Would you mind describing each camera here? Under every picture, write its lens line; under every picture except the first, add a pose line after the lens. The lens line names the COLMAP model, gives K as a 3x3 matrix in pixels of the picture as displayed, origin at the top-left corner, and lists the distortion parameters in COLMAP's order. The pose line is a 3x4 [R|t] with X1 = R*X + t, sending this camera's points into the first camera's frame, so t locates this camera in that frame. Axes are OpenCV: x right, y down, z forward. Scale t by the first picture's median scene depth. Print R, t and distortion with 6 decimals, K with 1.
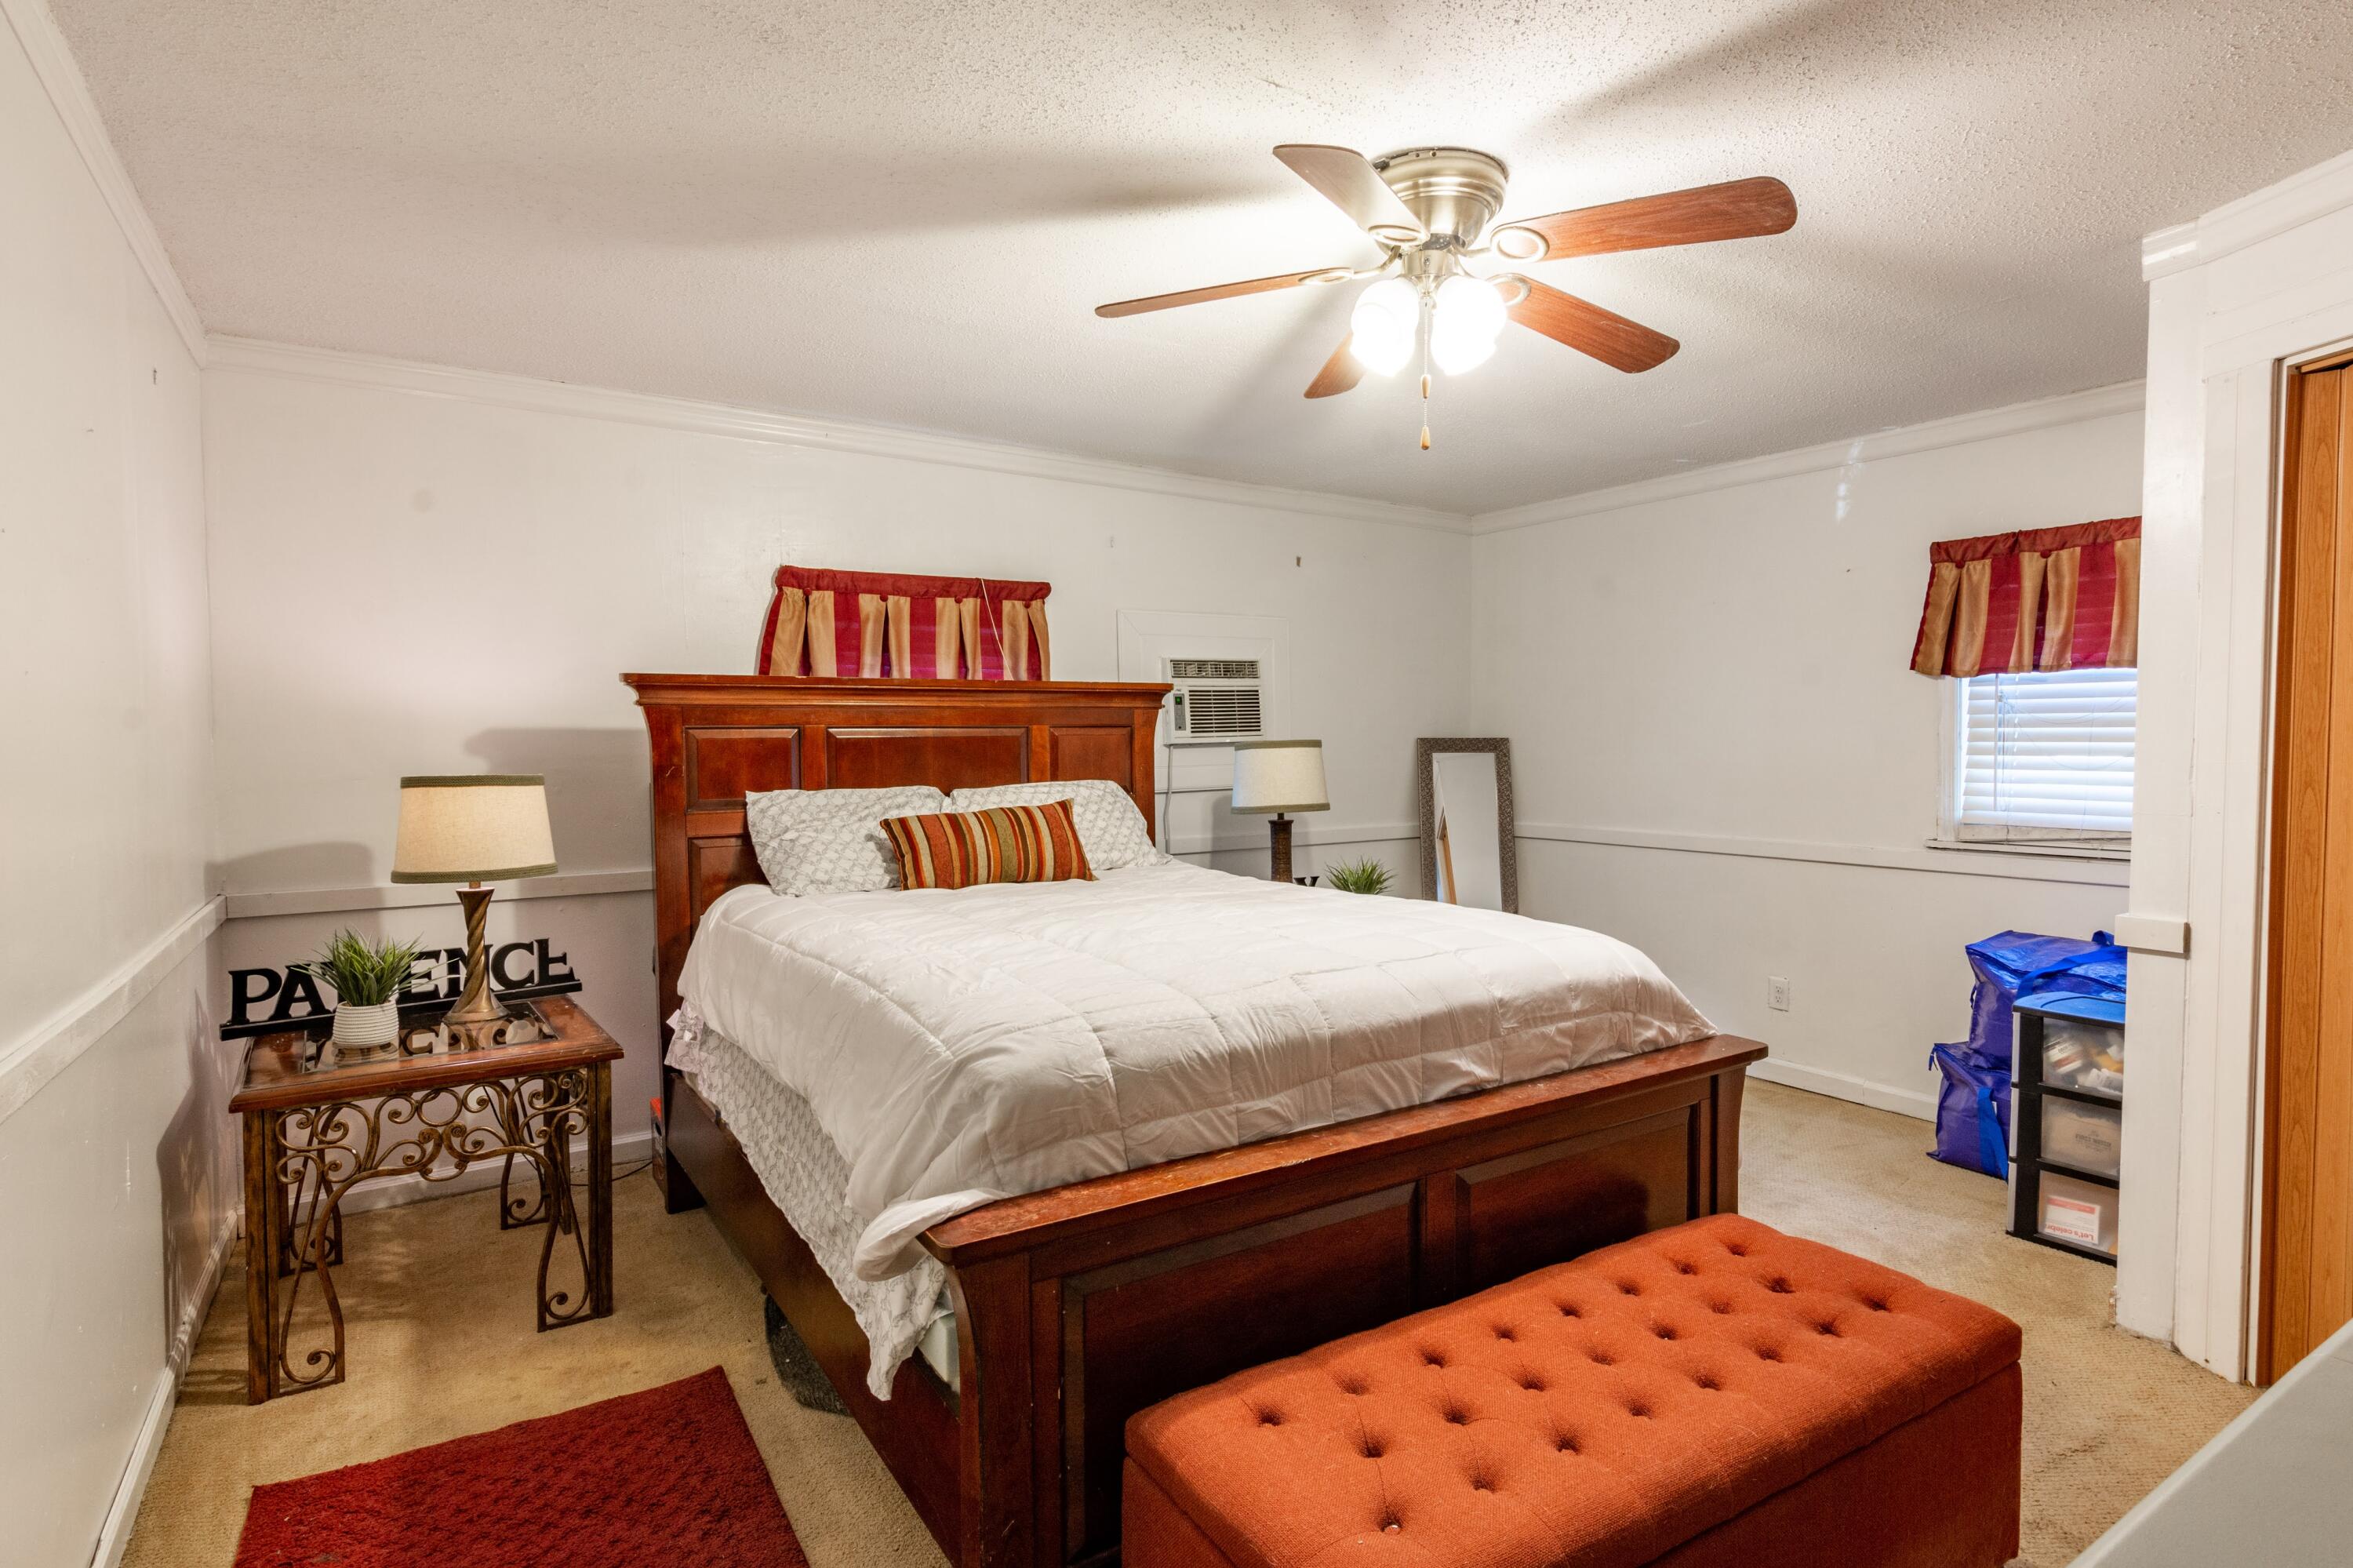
lens RADIAL K [[1176.6, 0, 1195.2], [0, 1176.6, 783.0], [0, 0, 1]] dist [-0.000386, 0.001567]
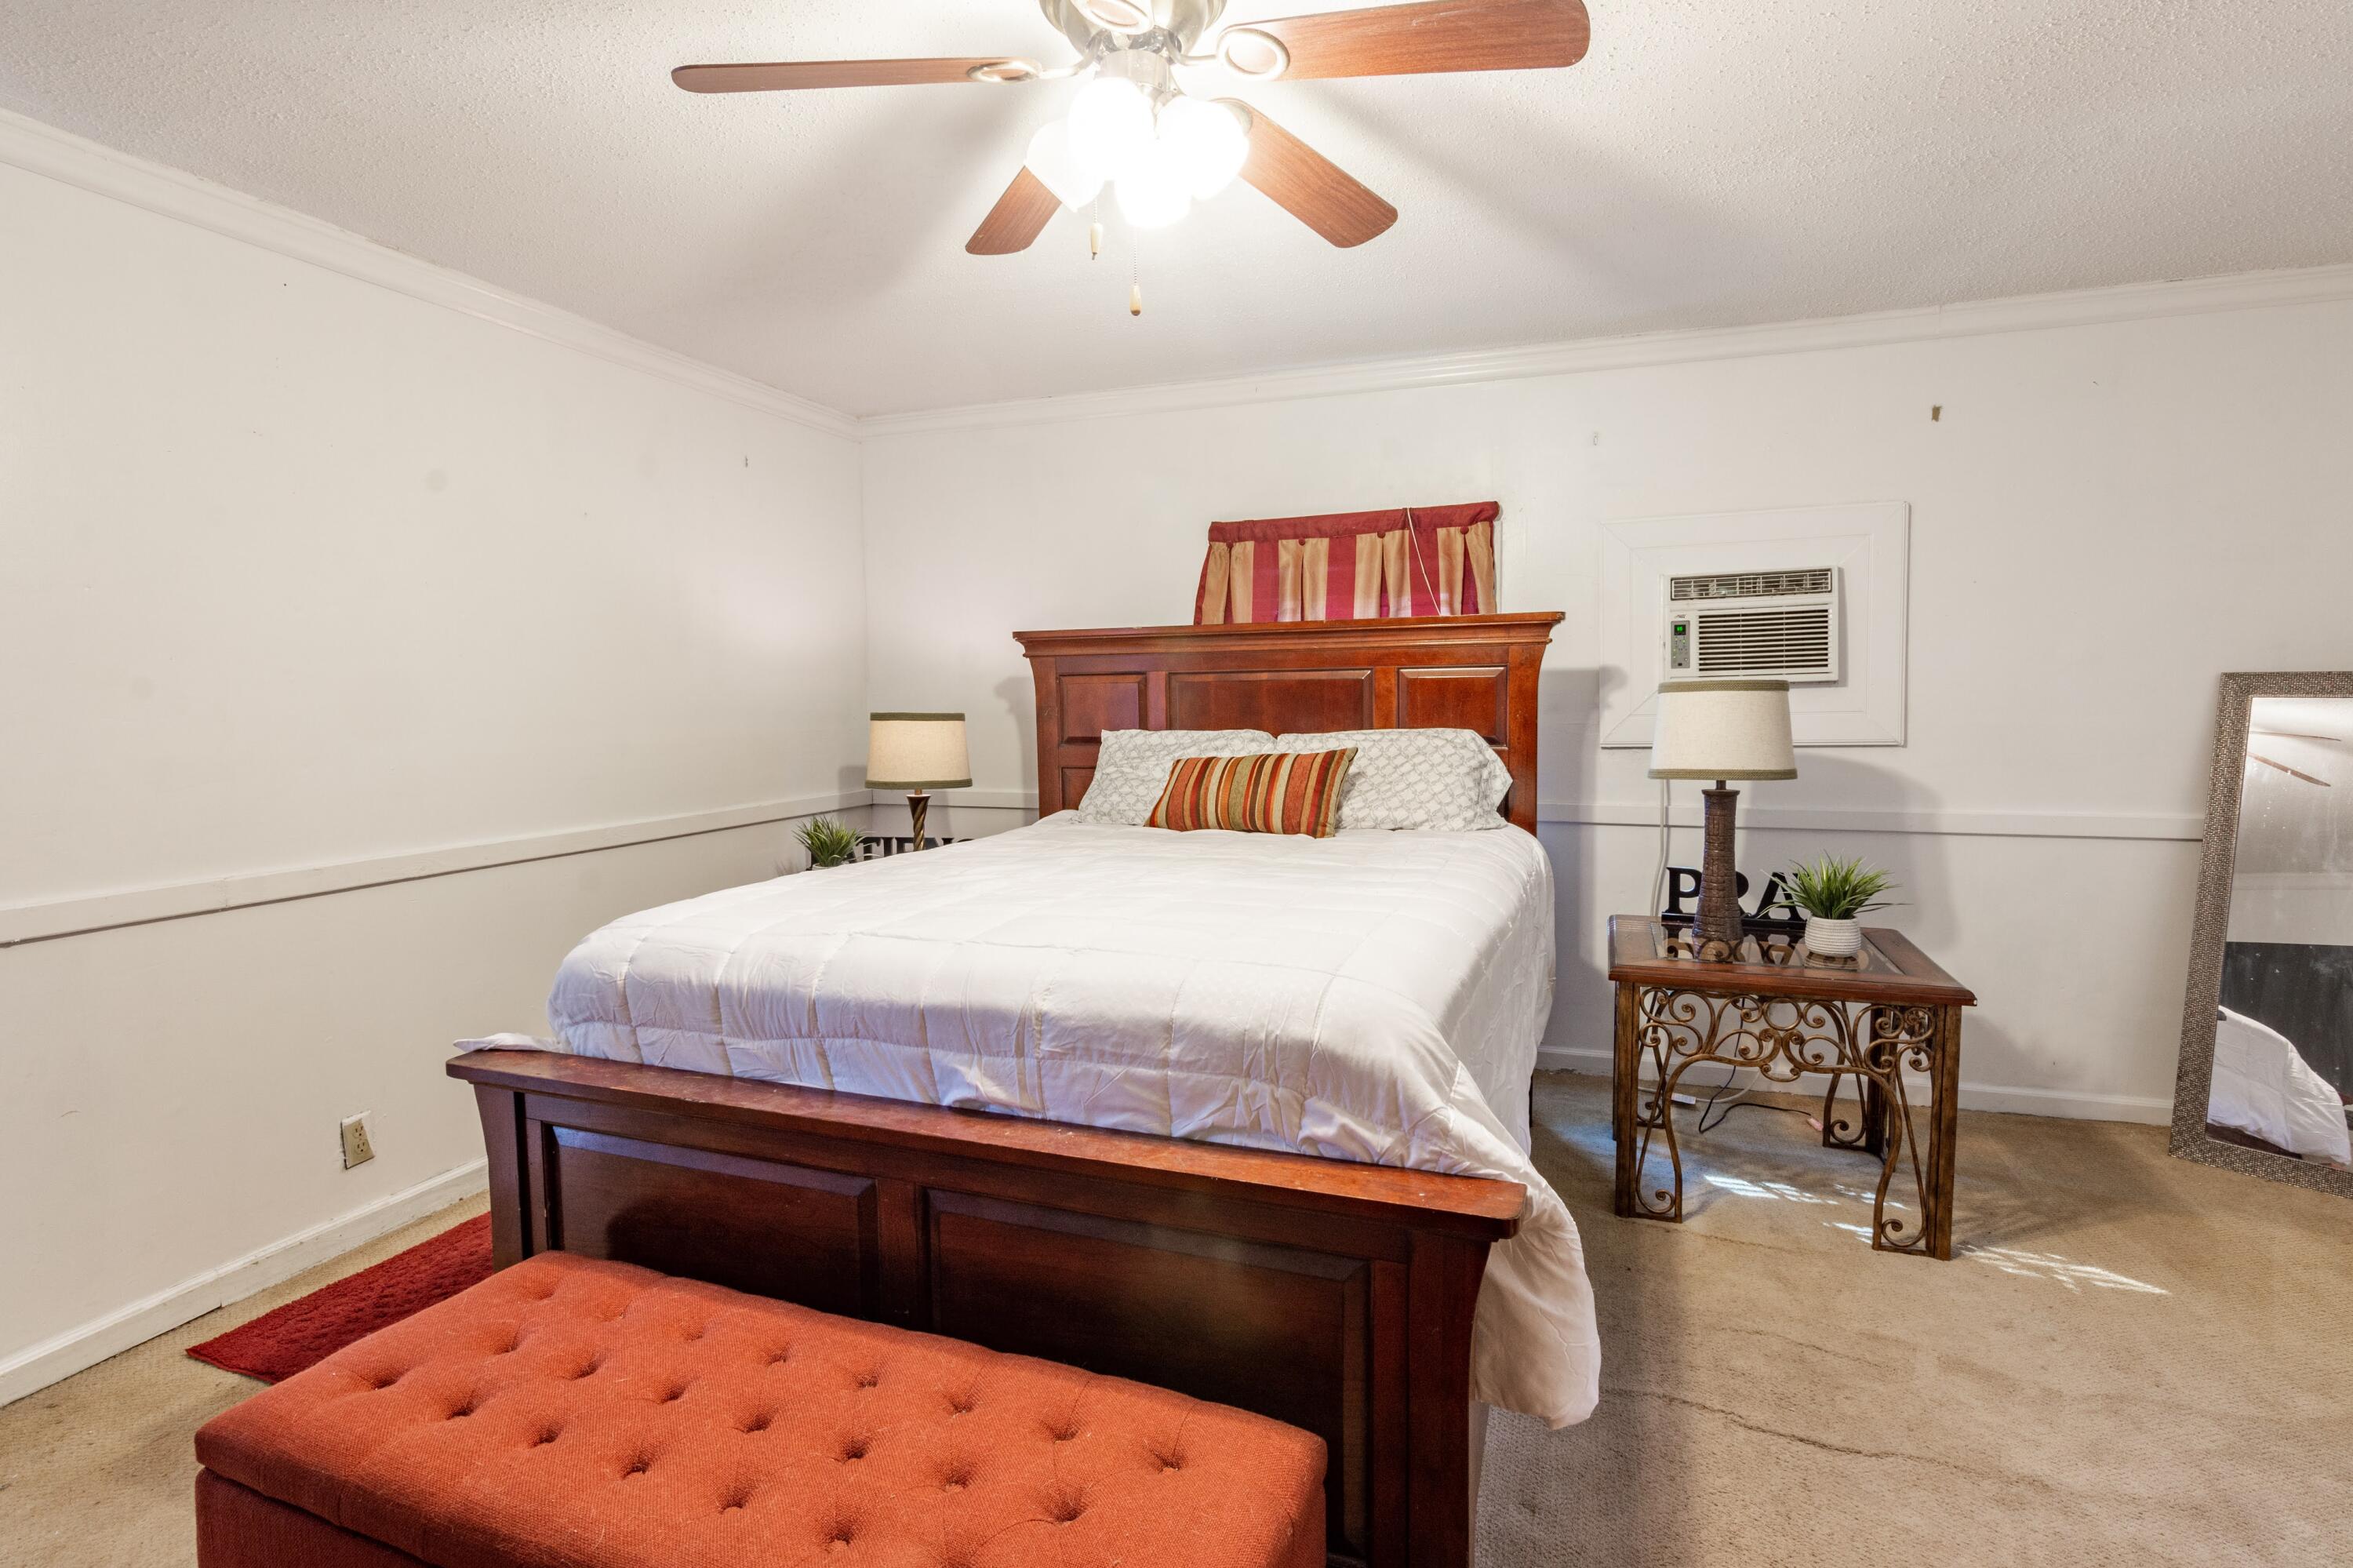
lens RADIAL K [[1176.6, 0, 1177.6], [0, 1176.6, 784.7], [0, 0, 1]] dist [-0.000386, 0.001567]
pose [[0.597824, 0.064250, -0.799049, 0.502375], [-0.021248, 0.997703, 0.064326, -0.012867], [0.801346, -0.021477, 0.597815, 0.319241]]
